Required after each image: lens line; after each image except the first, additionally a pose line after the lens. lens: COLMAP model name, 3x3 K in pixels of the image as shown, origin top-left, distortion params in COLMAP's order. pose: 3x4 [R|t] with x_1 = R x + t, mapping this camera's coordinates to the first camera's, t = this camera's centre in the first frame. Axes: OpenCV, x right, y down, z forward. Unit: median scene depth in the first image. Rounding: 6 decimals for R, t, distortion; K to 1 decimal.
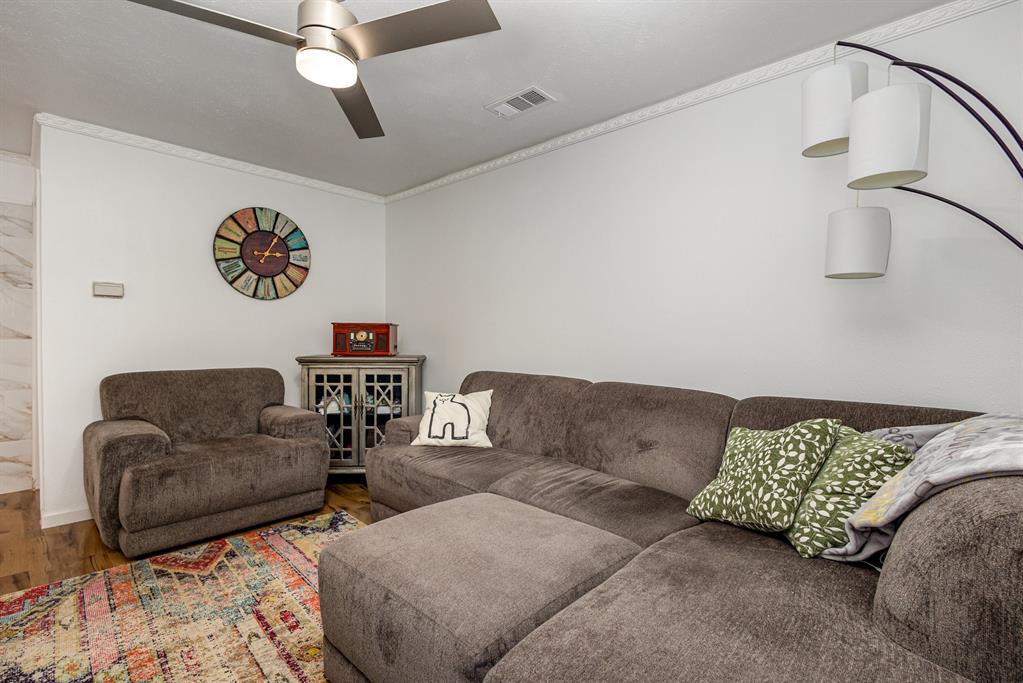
lens RADIAL K [[472.1, 0, 514.0], [0, 472.1, 344.0], [0, 0, 1]] dist [0.003115, -0.002330]
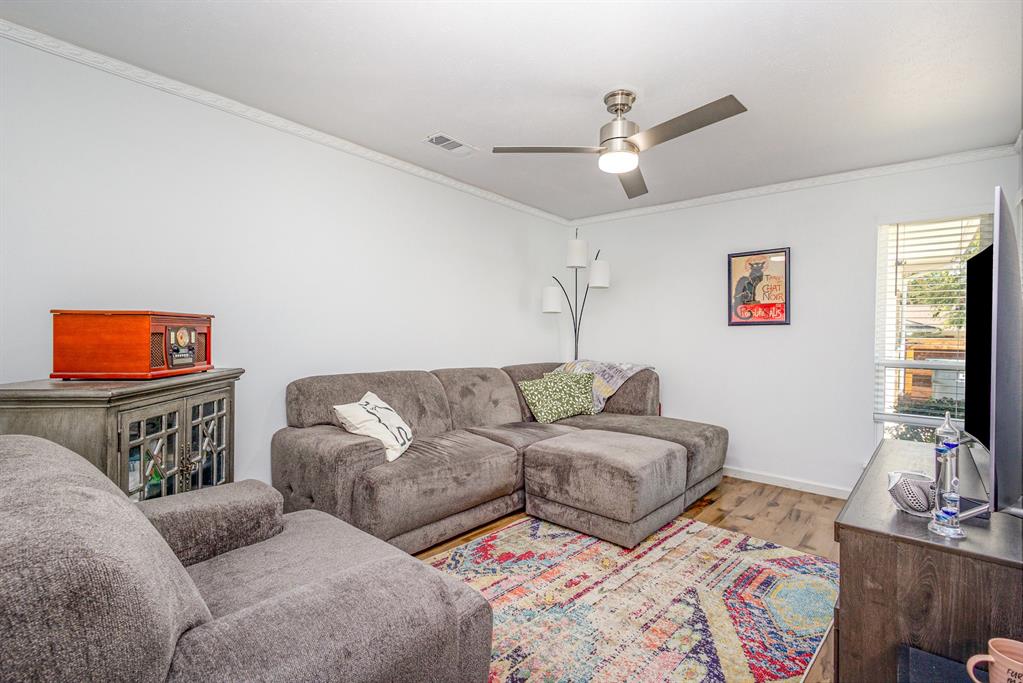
lens RADIAL K [[472.1, 0, 514.1], [0, 472.1, 337.1], [0, 0, 1]] dist [0.003115, -0.002330]
pose [[-0.034986, -0.010776, 0.999330, -1.586989], [0.020990, 0.999713, 0.011515, -0.027834], [-0.999167, 0.021378, -0.034750, 1.157551]]
